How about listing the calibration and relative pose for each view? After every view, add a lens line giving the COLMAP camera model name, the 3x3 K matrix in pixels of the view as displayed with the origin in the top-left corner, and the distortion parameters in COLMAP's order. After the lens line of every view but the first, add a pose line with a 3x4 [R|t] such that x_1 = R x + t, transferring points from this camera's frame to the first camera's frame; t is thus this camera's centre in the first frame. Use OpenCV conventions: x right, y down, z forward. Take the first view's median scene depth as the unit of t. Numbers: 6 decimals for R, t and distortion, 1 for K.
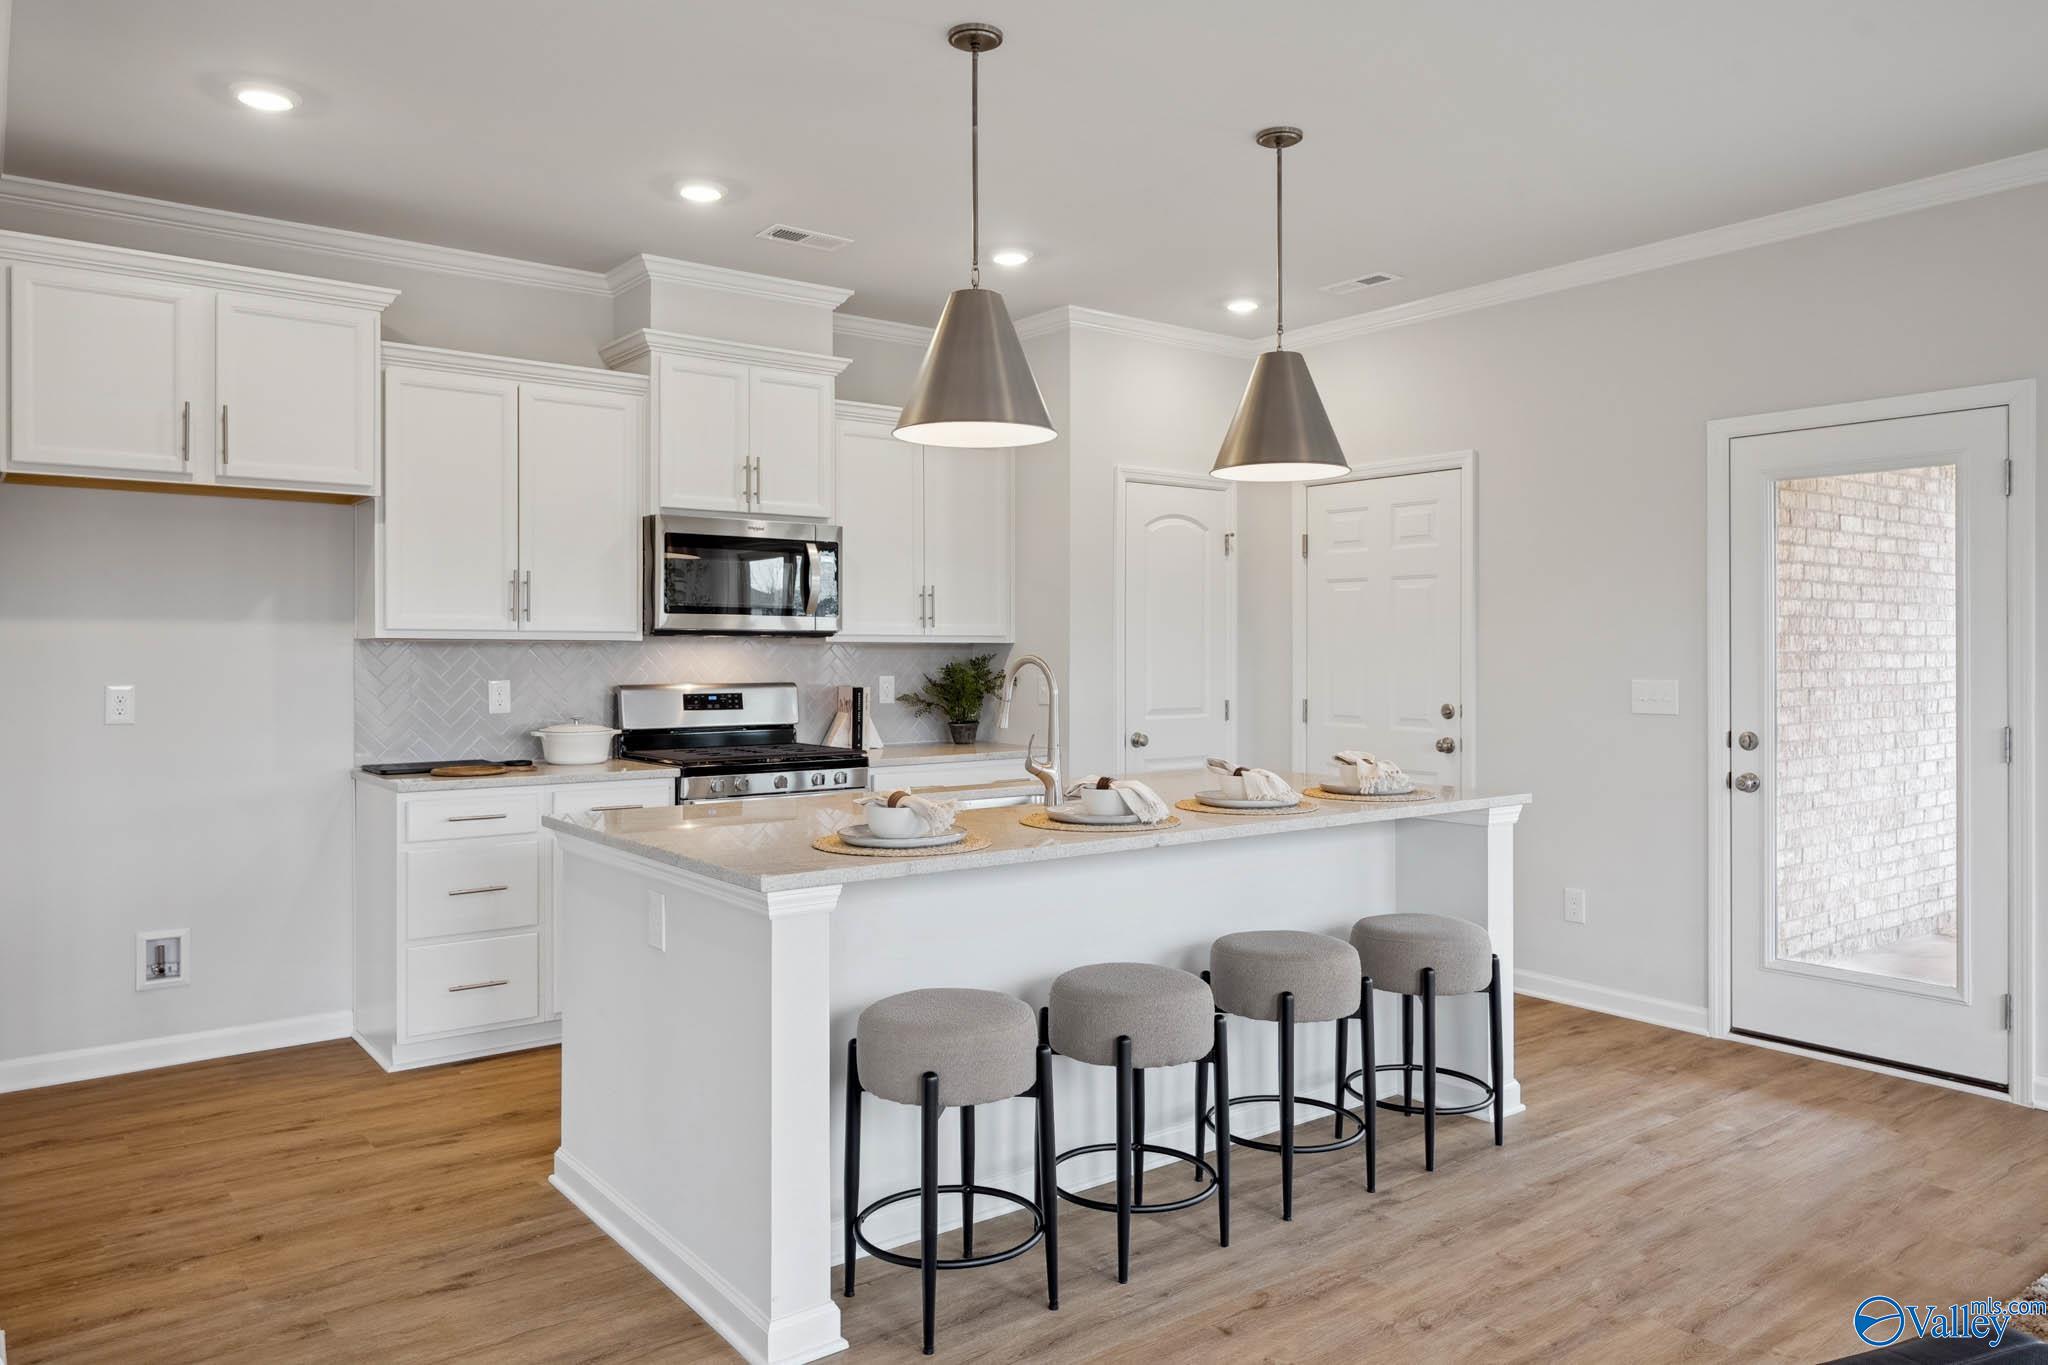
lens RADIAL K [[1388.6, 0, 1023.8], [0, 1388.6, 657.3], [0, 0, 1]] dist [-0.002870, 0.003784]
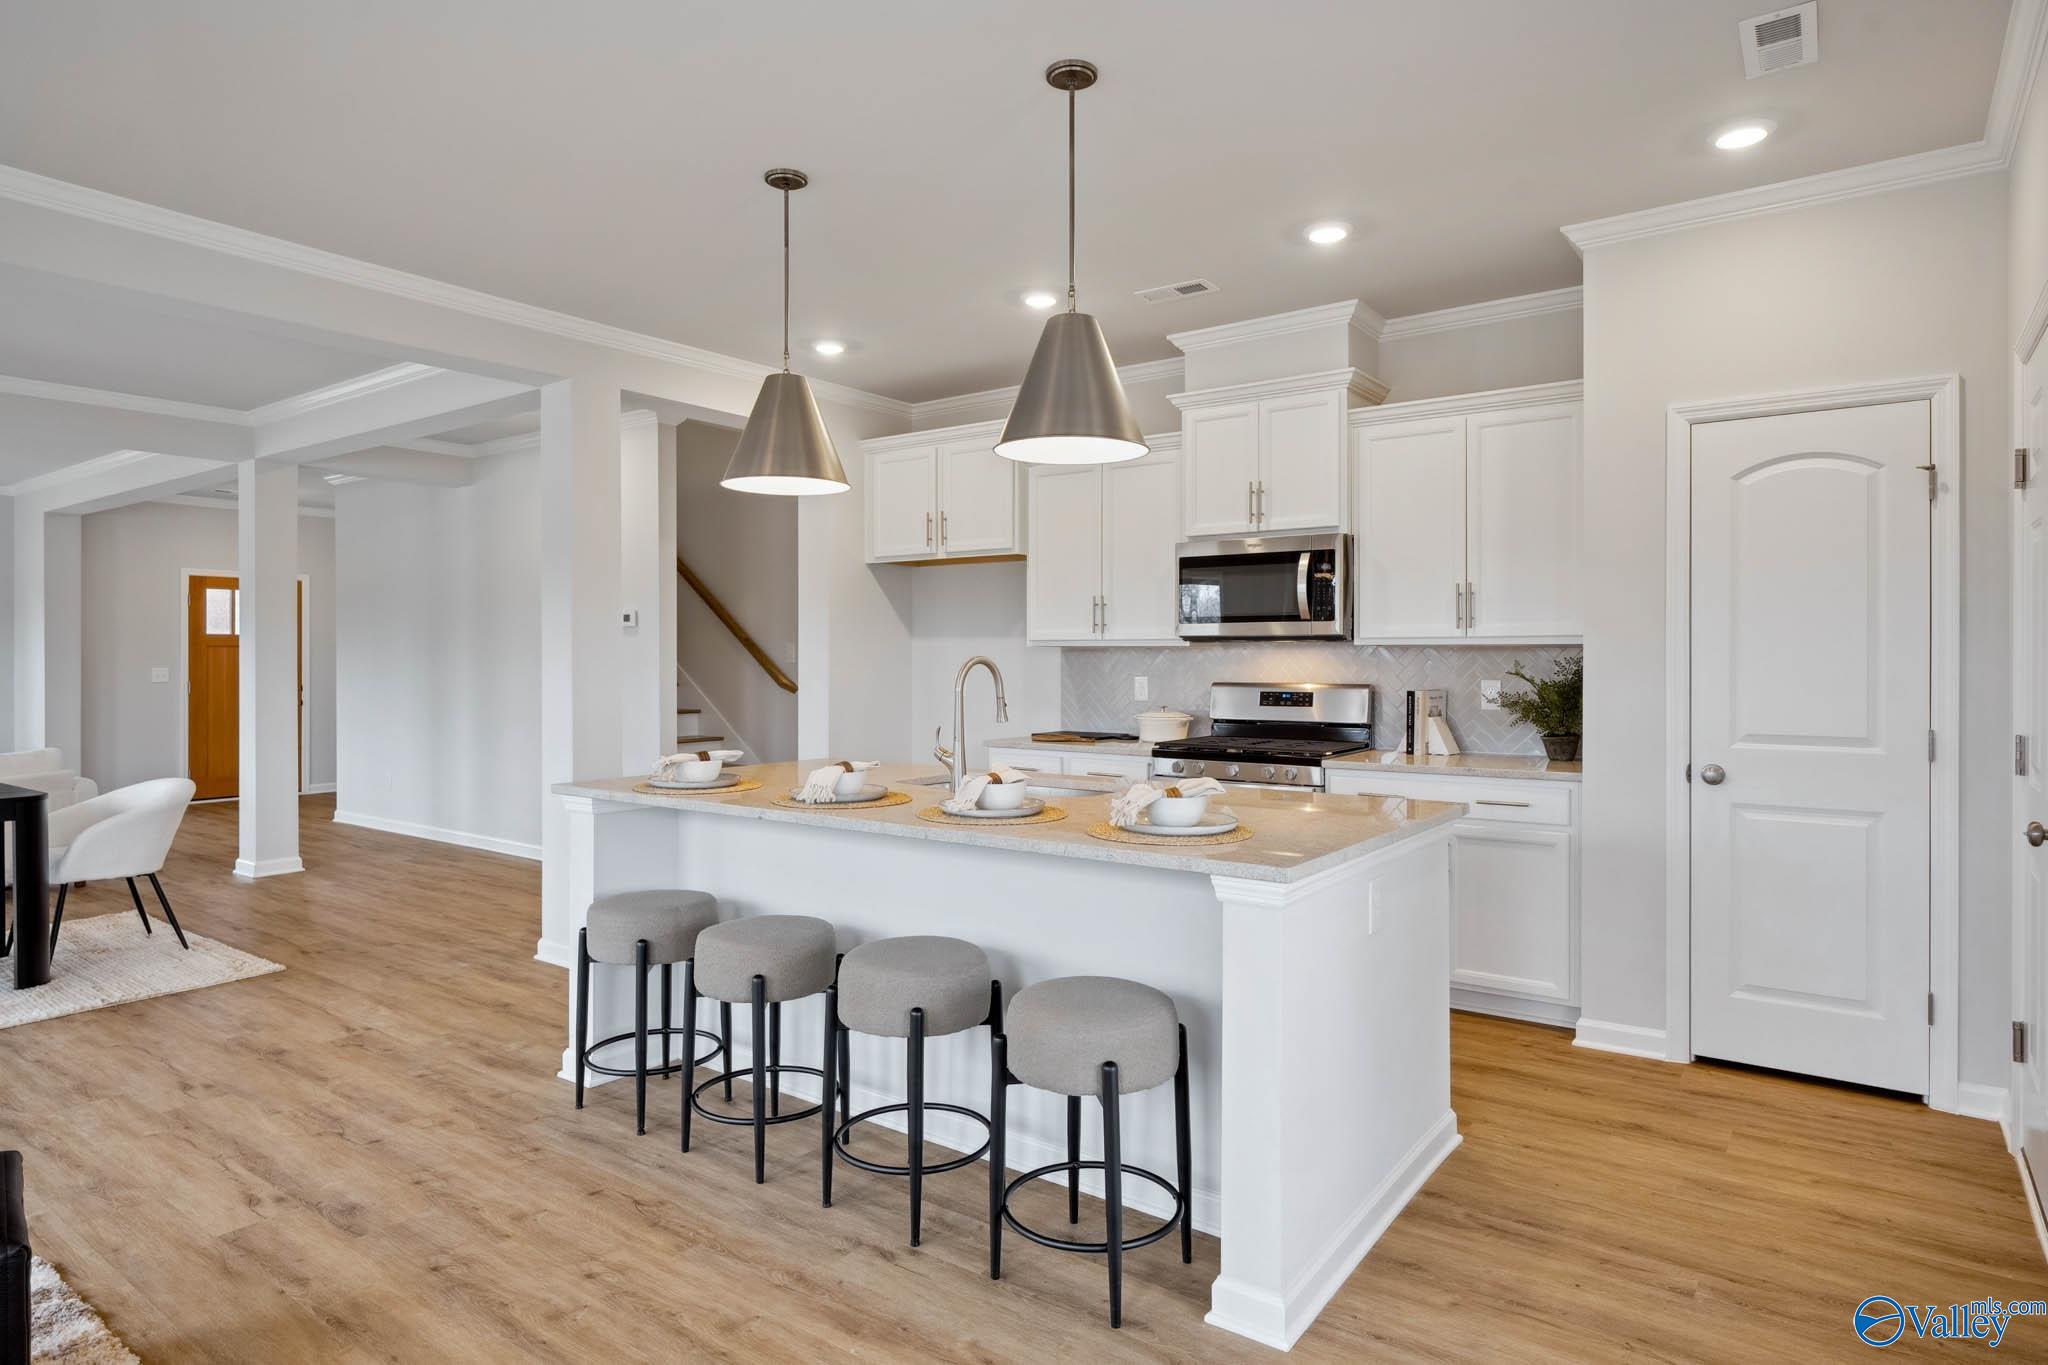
lens RADIAL K [[1137.2, 0, 1027.7], [0, 1137.2, 678.2], [0, 0, 1]] dist [-0.004334, 0.000133]
pose [[0.283280, 0.017776, -0.958873, 0.738602], [-0.001169, 0.999834, 0.018190, -0.002060], [0.959037, -0.004032, 0.283253, 0.645776]]
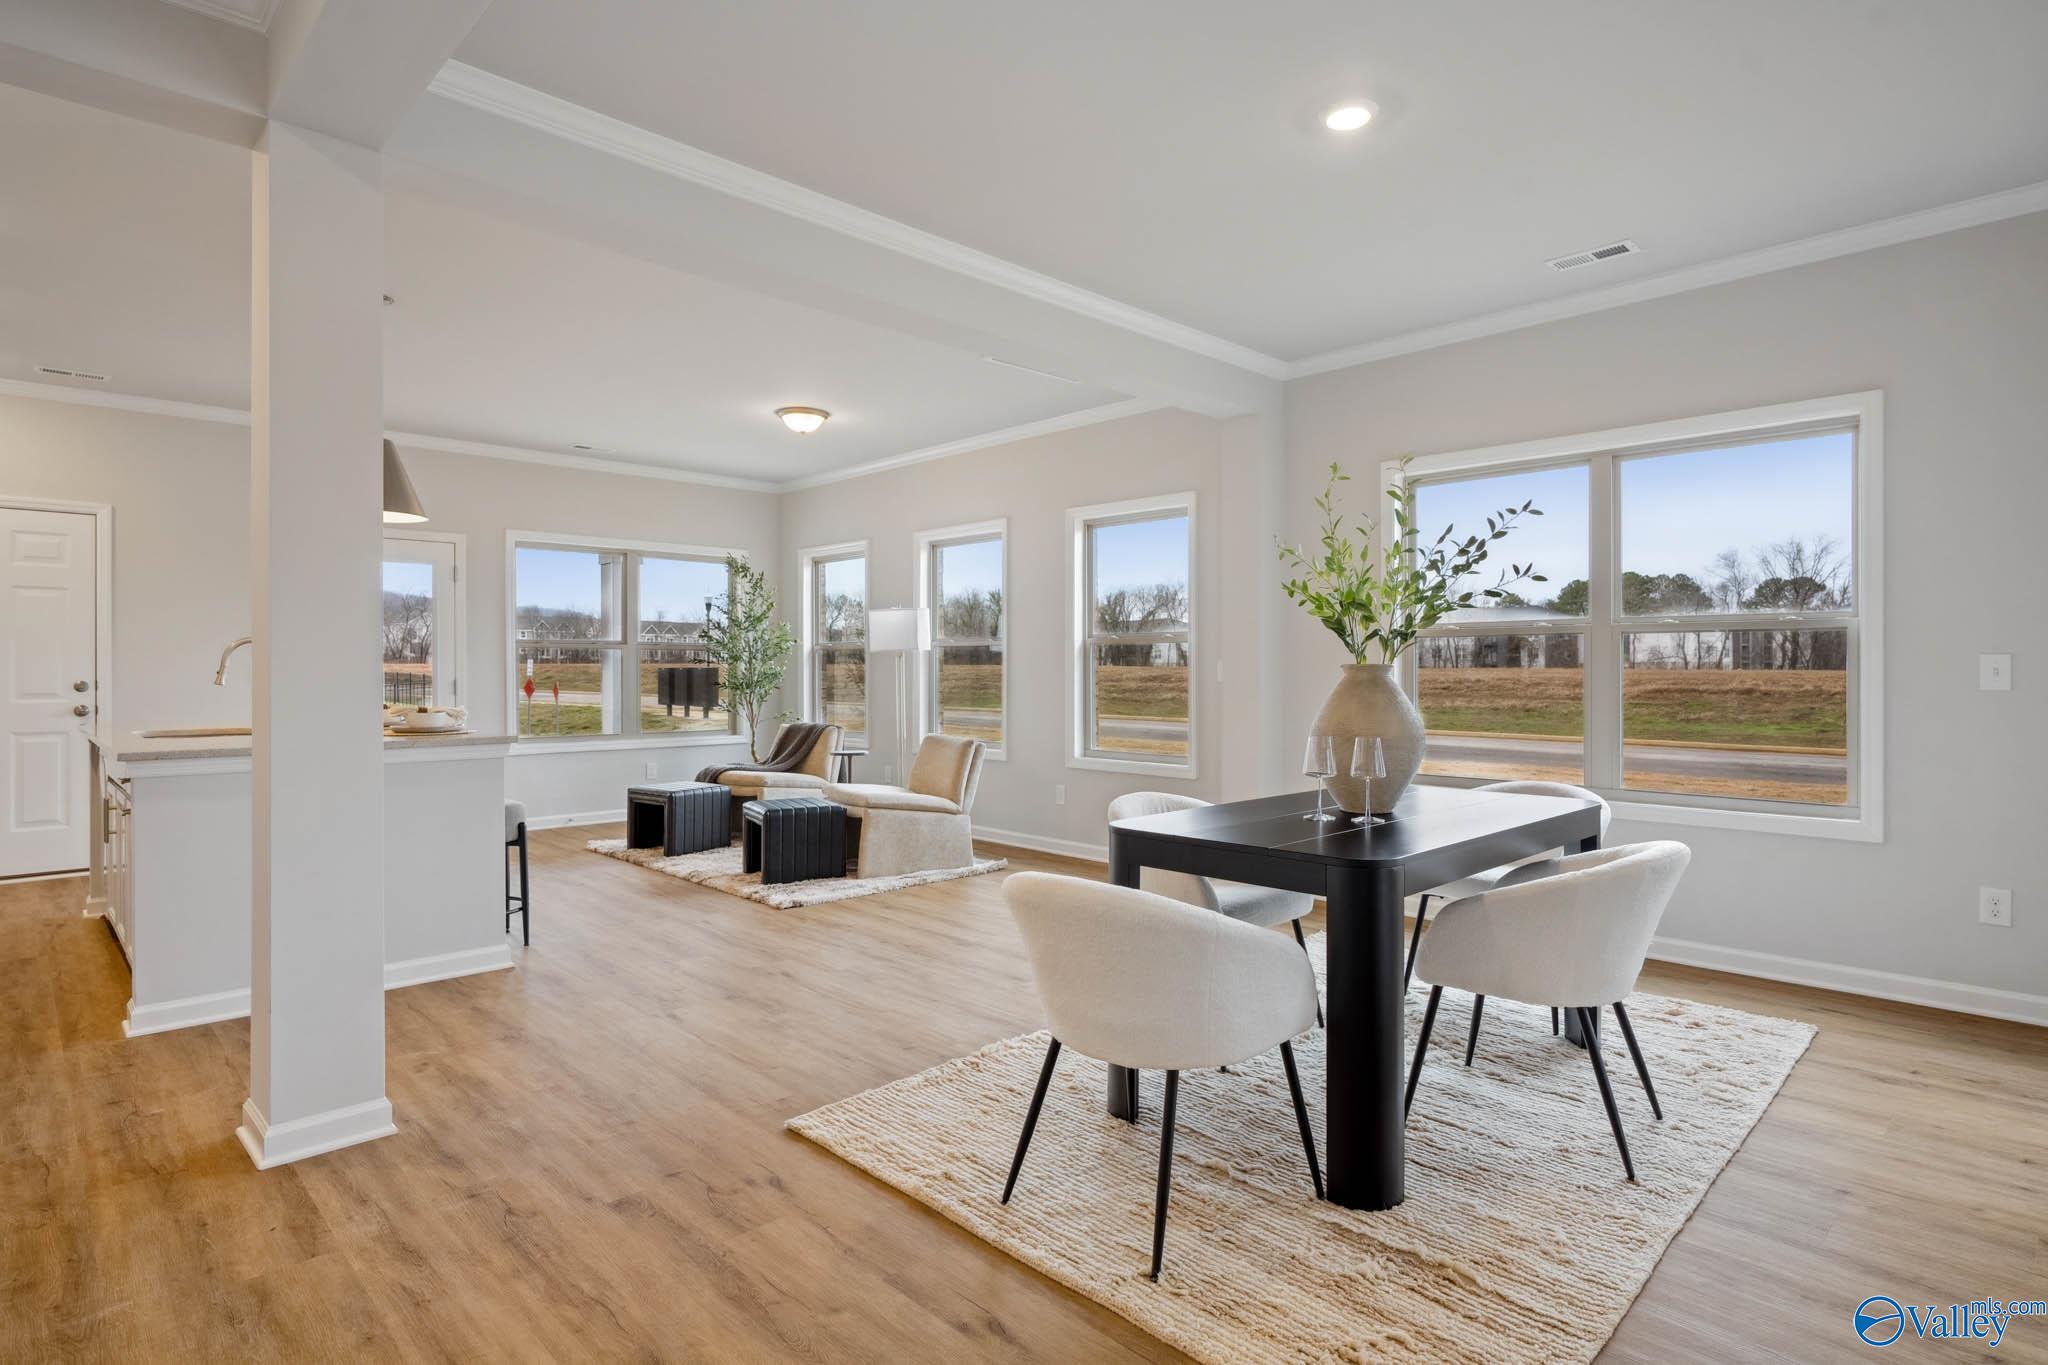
lens RADIAL K [[1064.7, 0, 1025.9], [0, 1064.7, 657.6], [0, 0, 1]] dist [-0.002070, 0.000381]
pose [[-0.116728, 0.009128, 0.993122, -1.076768], [0.005281, 0.999949, -0.008570, 0.029548], [-0.993150, 0.004244, -0.116770, 0.218786]]
